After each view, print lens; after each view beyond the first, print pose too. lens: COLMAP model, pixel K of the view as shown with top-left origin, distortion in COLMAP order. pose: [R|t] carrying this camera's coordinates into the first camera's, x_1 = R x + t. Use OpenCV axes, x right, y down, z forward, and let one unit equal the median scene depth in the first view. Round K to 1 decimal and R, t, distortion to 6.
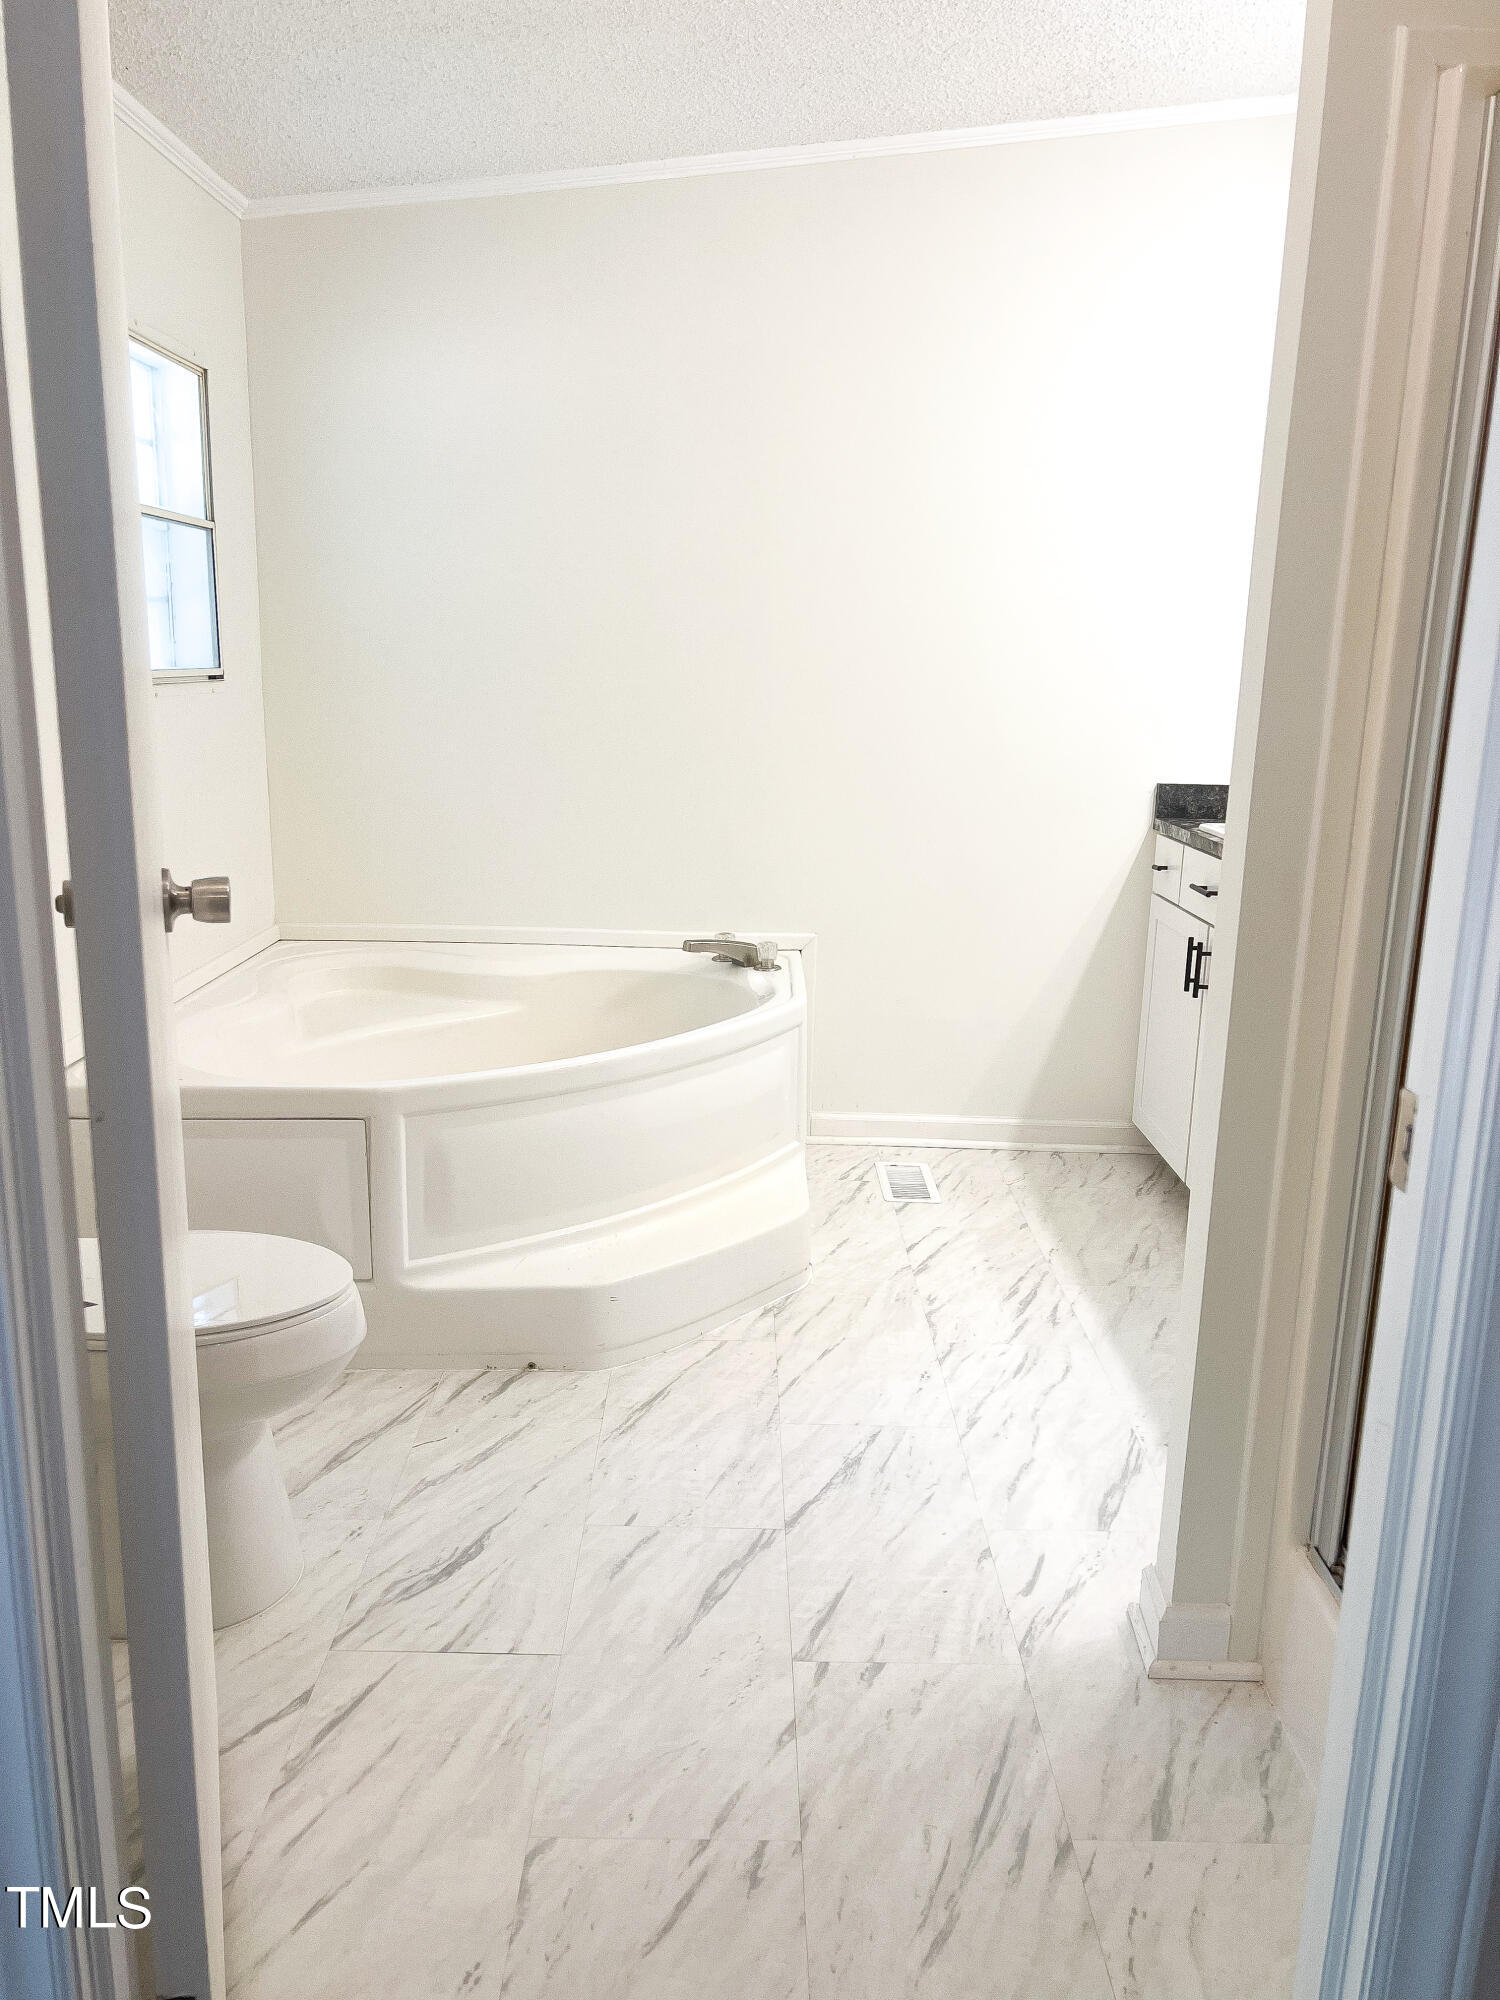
lens RADIAL K [[1469.5, 0, 745.5], [0, 1469.5, 989.0], [0, 0, 1]] dist [0.099599, -0.140811]
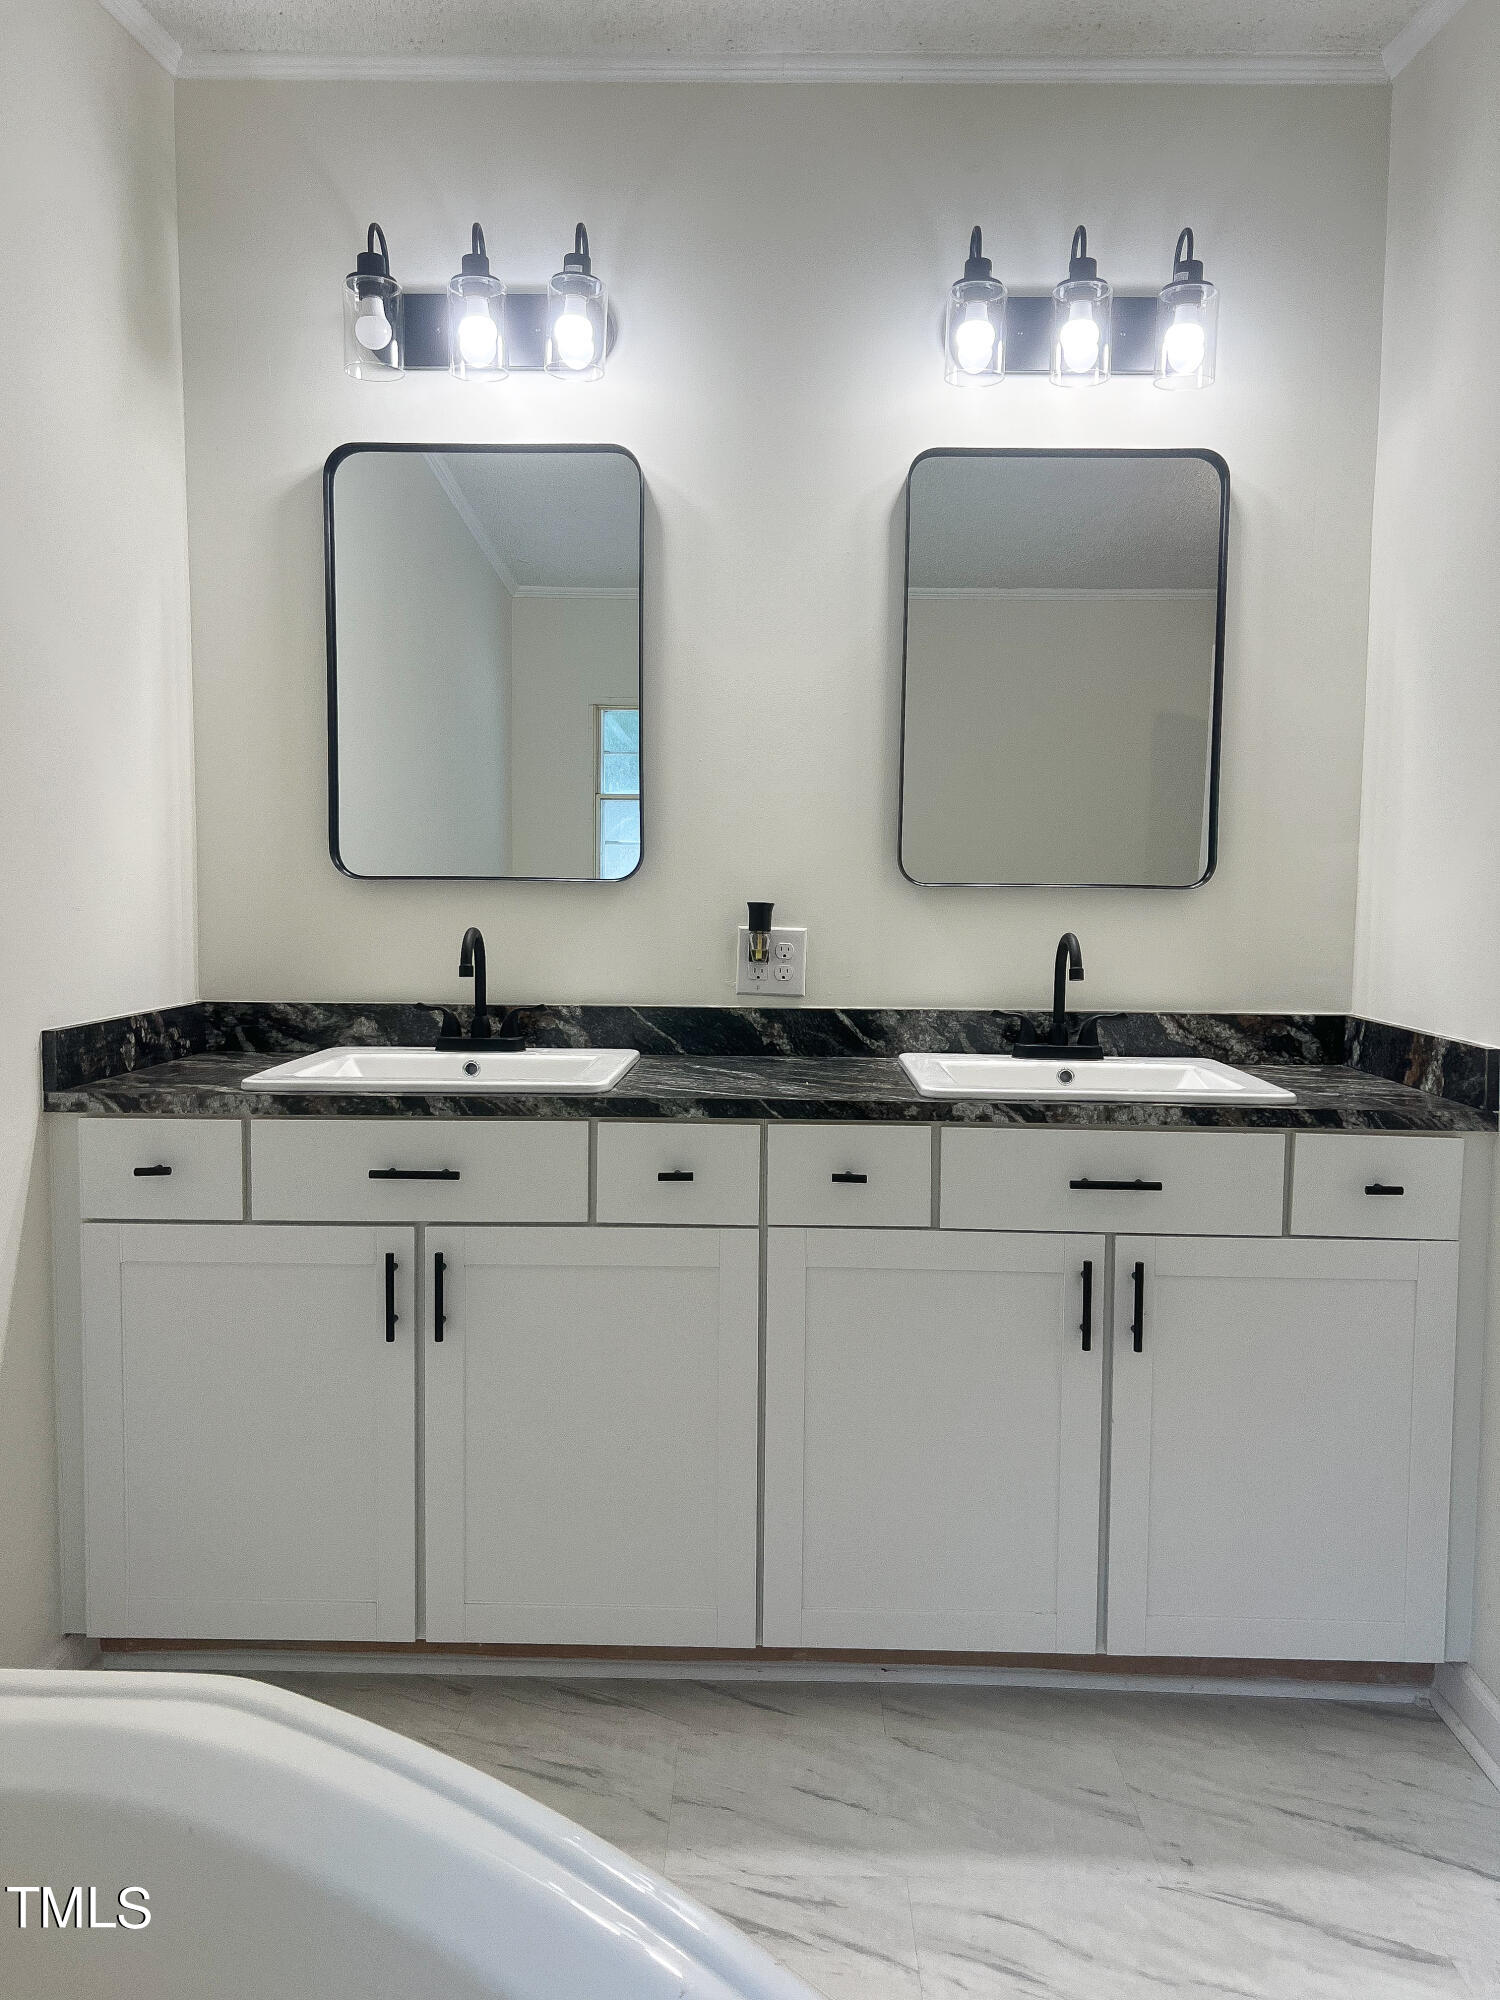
lens RADIAL K [[1469.5, 0, 745.5], [0, 1469.5, 989.0], [0, 0, 1]] dist [0.099599, -0.140811]
pose [[0.042327, -0.093222, 0.994745, -0.585079], [0.213507, 0.973482, 0.082144, -0.309299], [-0.976024, 0.208908, 0.061108, 1.508708]]
